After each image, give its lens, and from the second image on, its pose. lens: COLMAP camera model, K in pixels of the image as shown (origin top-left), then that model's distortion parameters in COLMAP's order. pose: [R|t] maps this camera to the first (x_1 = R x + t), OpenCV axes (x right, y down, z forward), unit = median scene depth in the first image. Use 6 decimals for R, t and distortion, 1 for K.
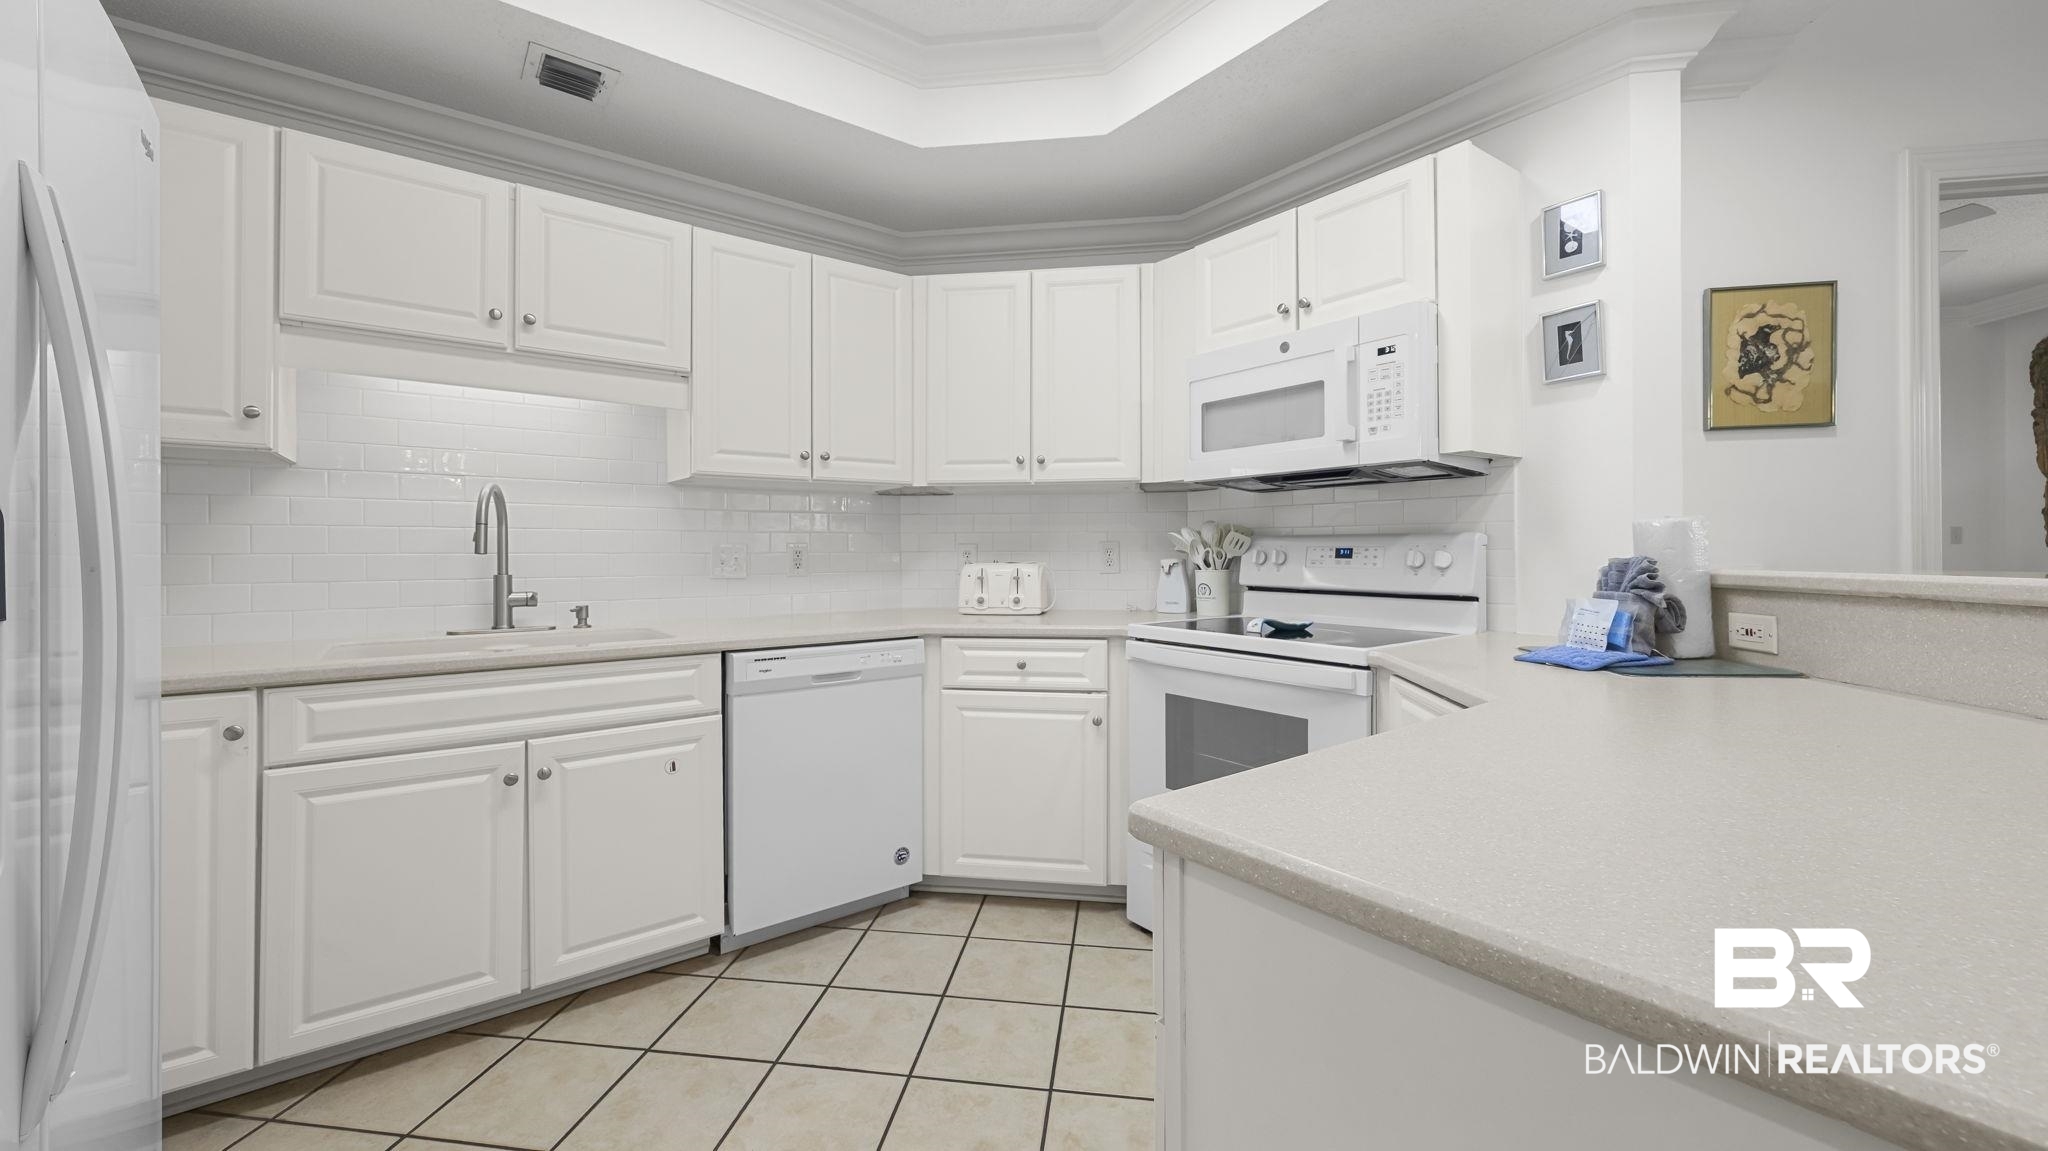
lens RADIAL K [[795.9, 0, 1005.0], [0, 795.9, 551.0], [0, 0, 1]] dist [0.001121, 0.000054]
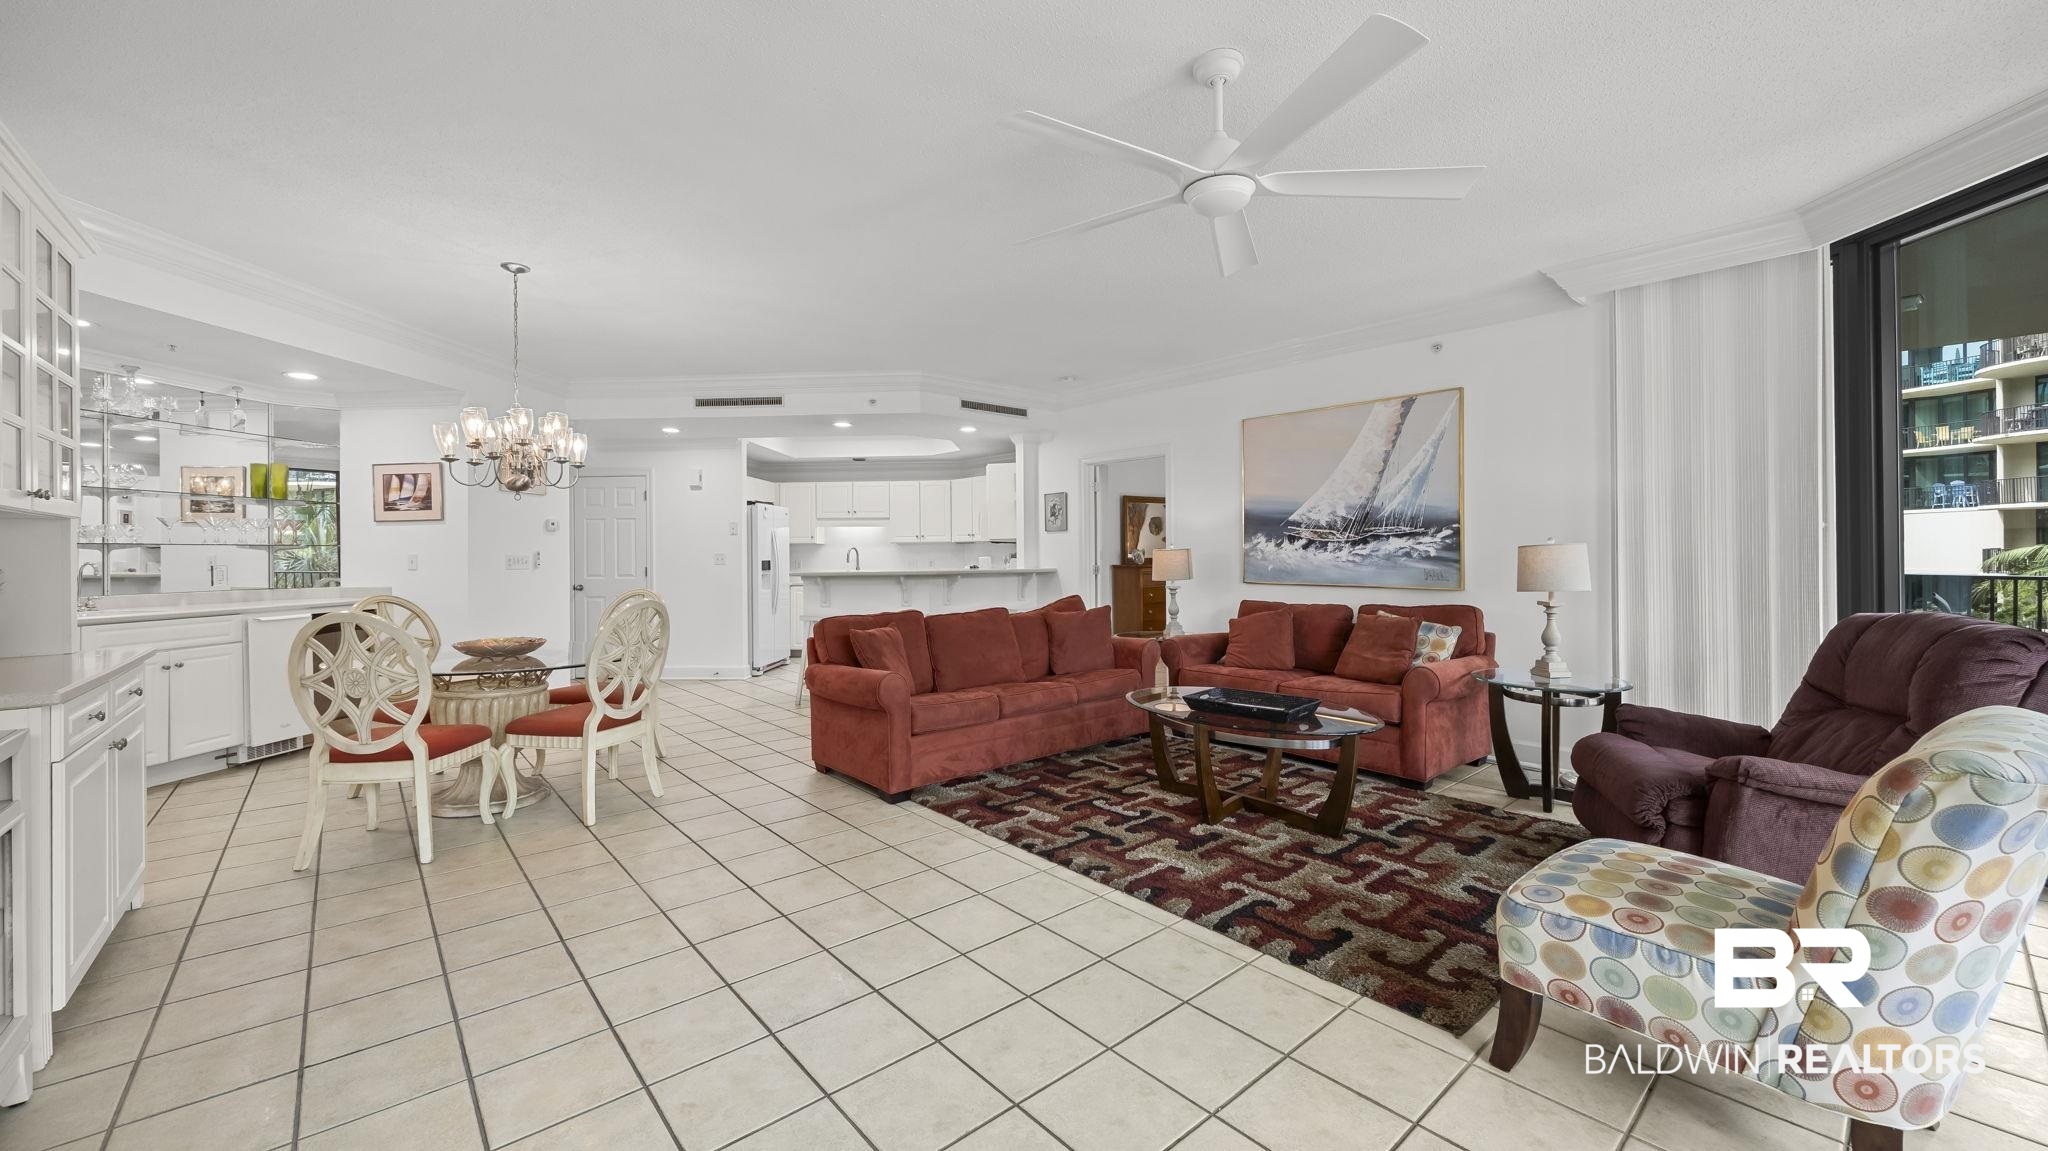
lens RADIAL K [[795.9, 0, 1016.0], [0, 795.9, 548.1], [0, 0, 1]] dist [0.001121, 0.000054]
pose [[0.749456, -0.003374, -0.662045, 3.044259], [-0.000186, 0.999986, -0.005307, -0.050307], [0.662054, 0.004100, 0.749445, -1.780242]]
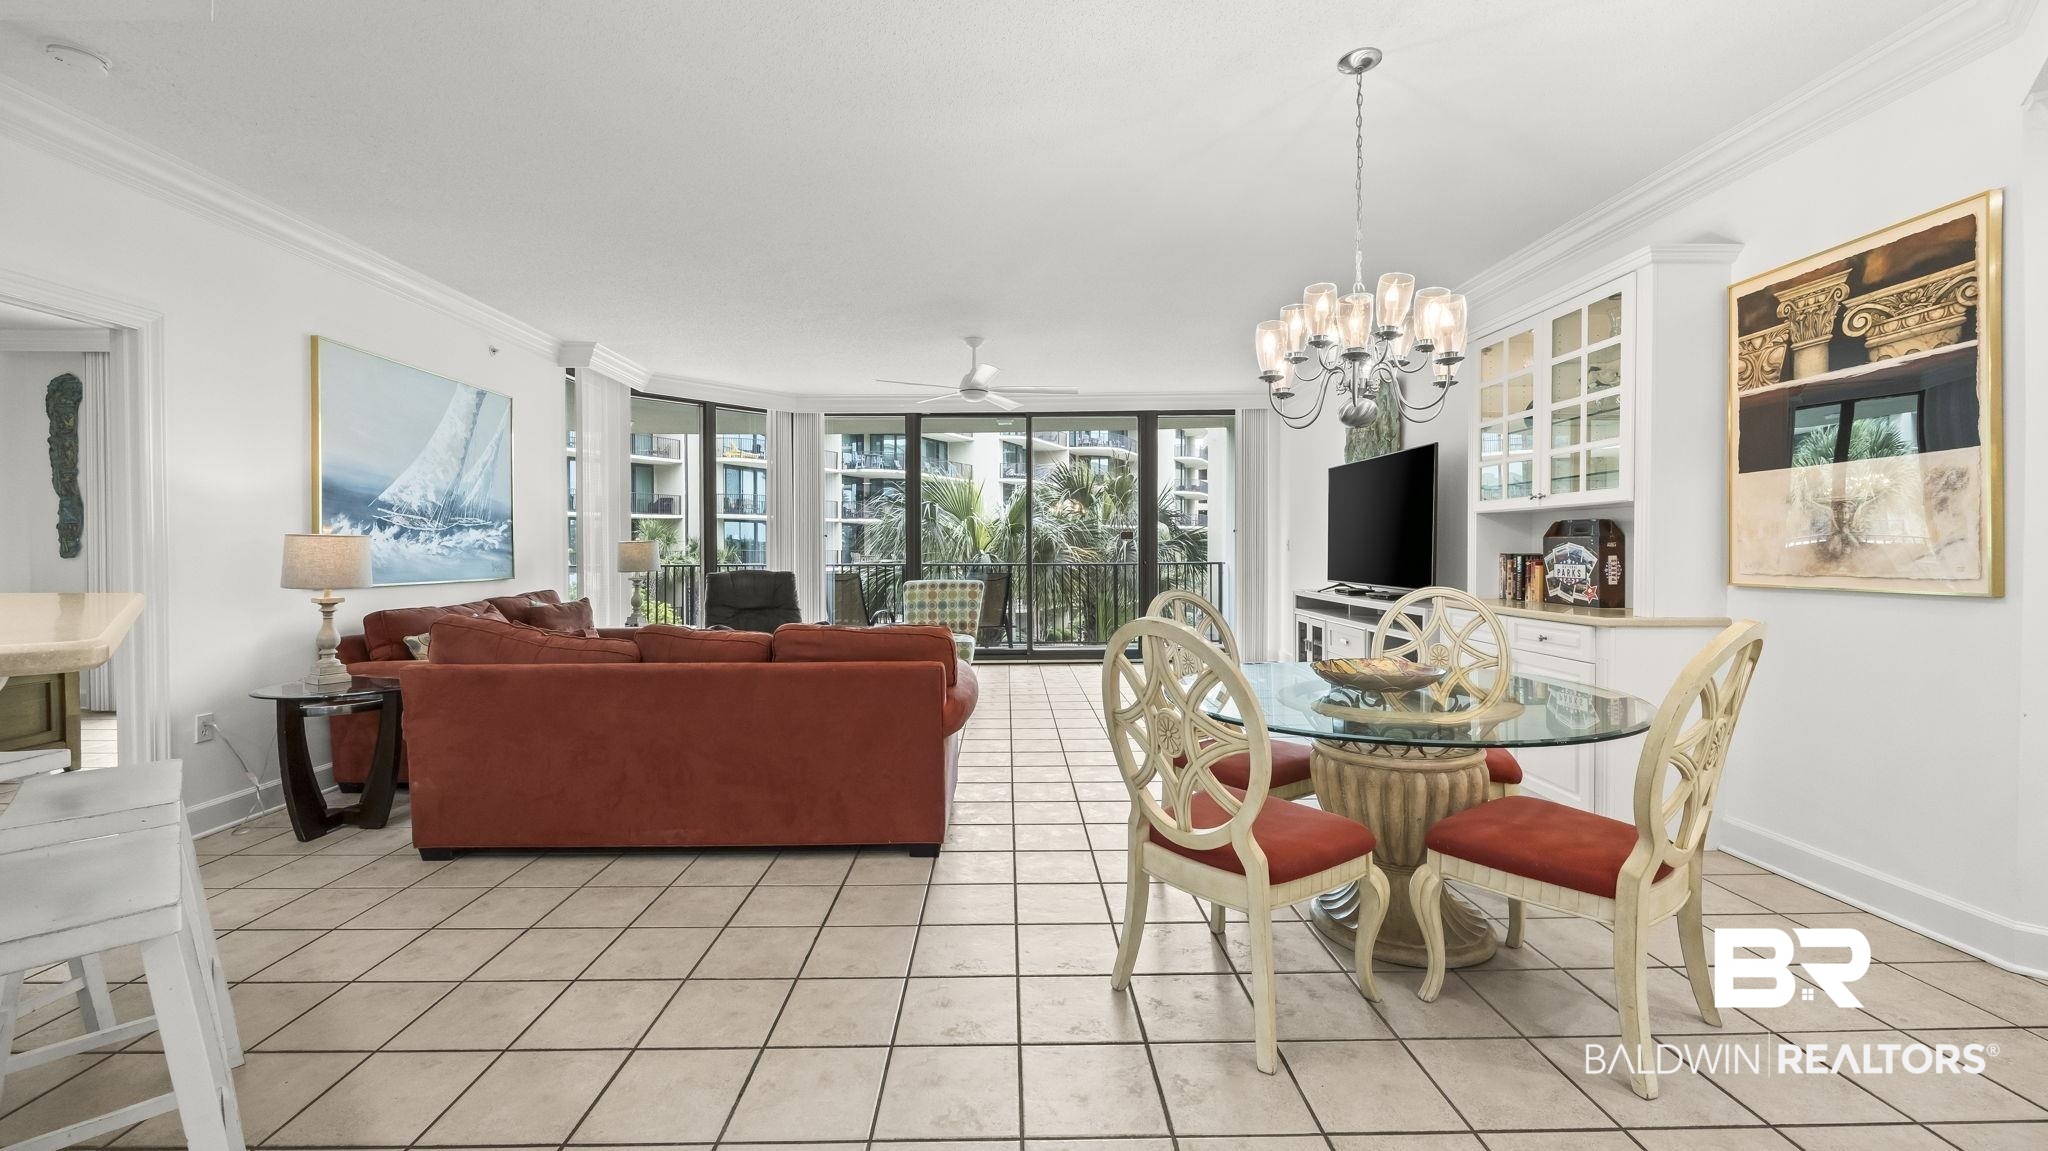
lens RADIAL K [[795.9, 0, 1016.1], [0, 795.9, 560.6], [0, 0, 1]] dist [0.001121, 0.000054]
pose [[-0.160669, -0.009003, 0.986967, -0.171881], [0.001352, 0.999955, 0.009342, -0.022918], [-0.987007, 0.002836, -0.160649, -0.460643]]
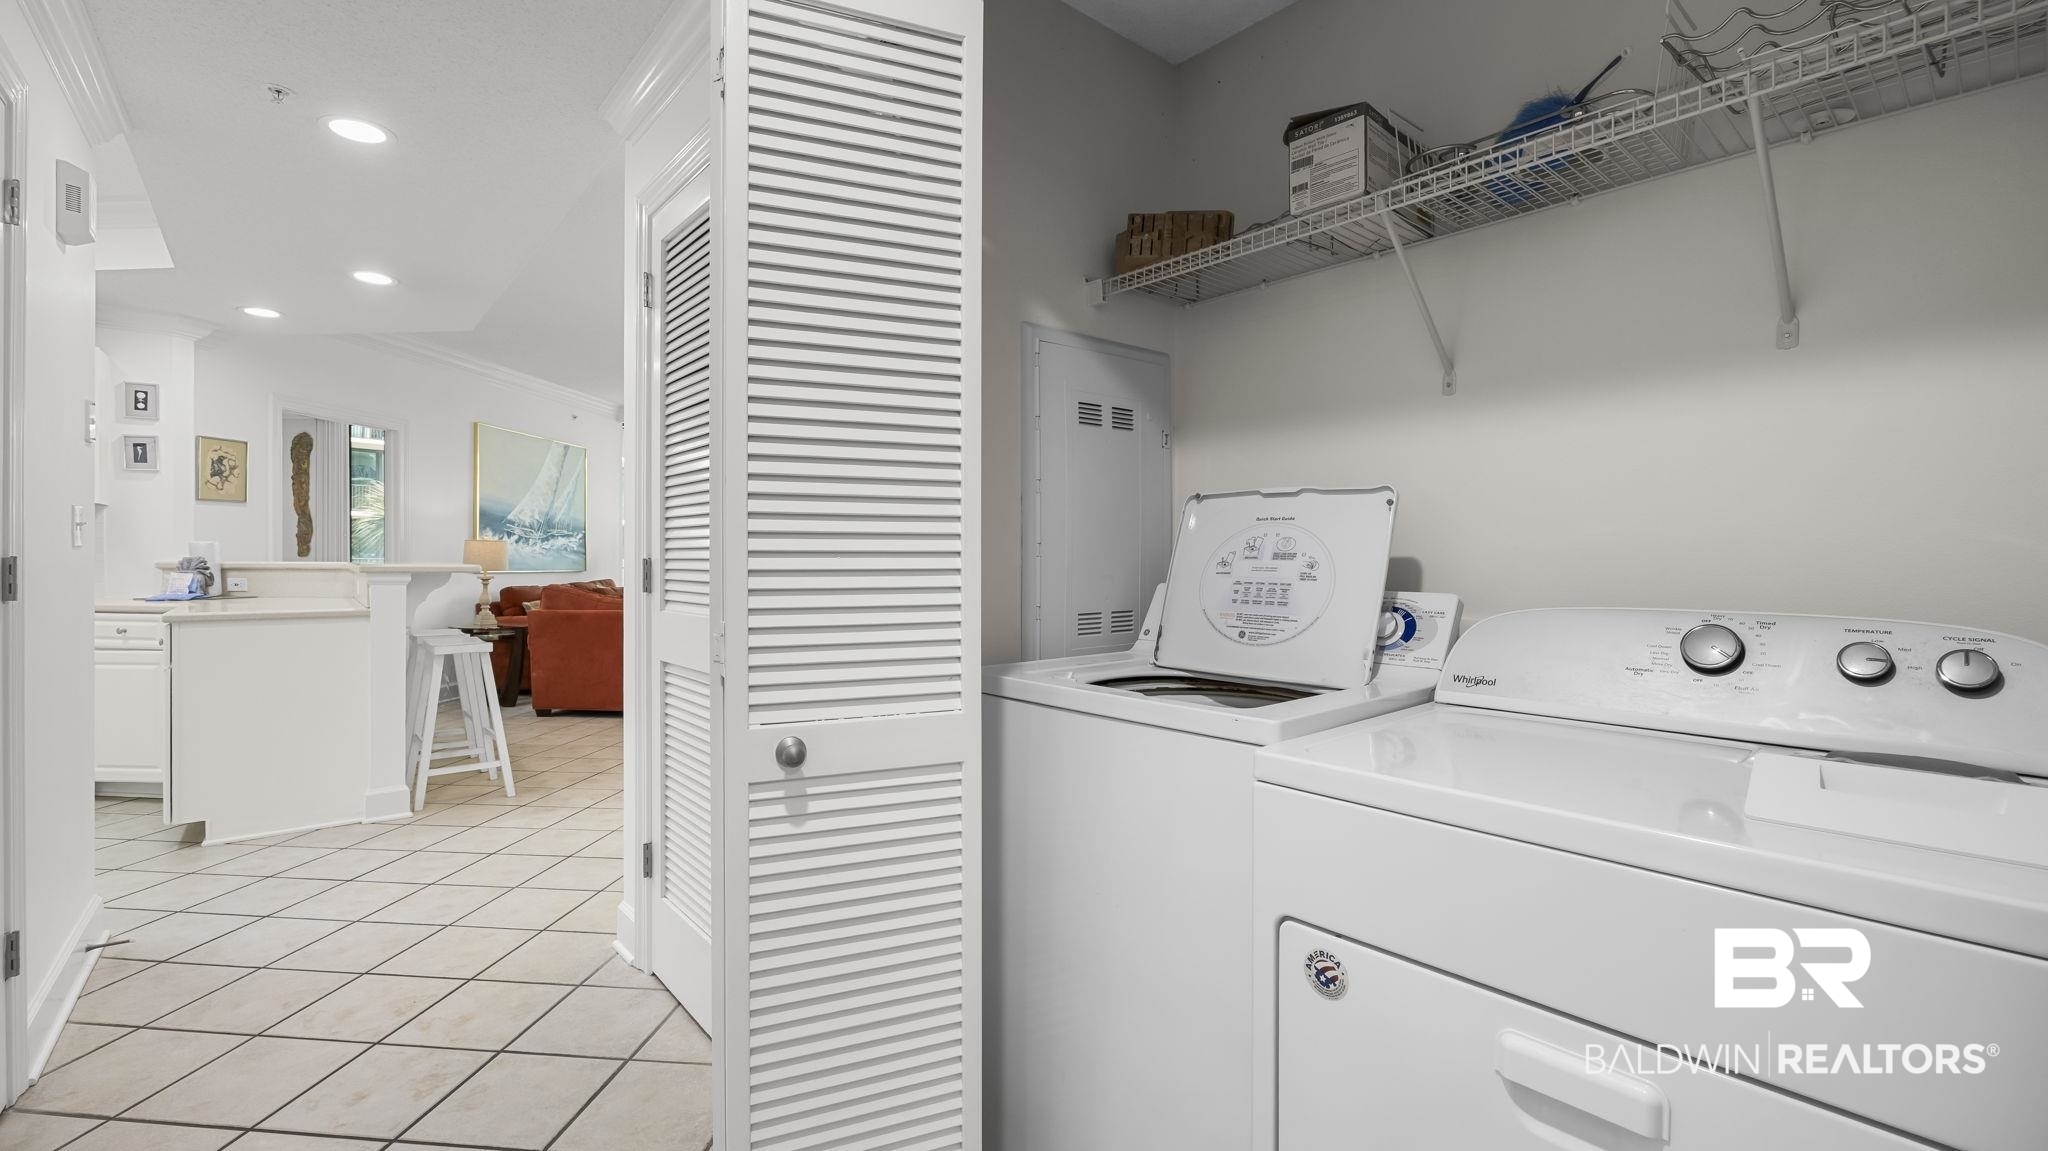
lens RADIAL K [[843.5, 0, 1018.8], [0, 843.5, 571.5], [0, 0, 1]] dist [-0.021545, -0.000487]
pose [[-0.071411, -0.008700, 0.997409, -1.433029], [-0.003317, 0.999959, 0.008485, 0.016870], [-0.997441, -0.002702, -0.071437, -1.011212]]
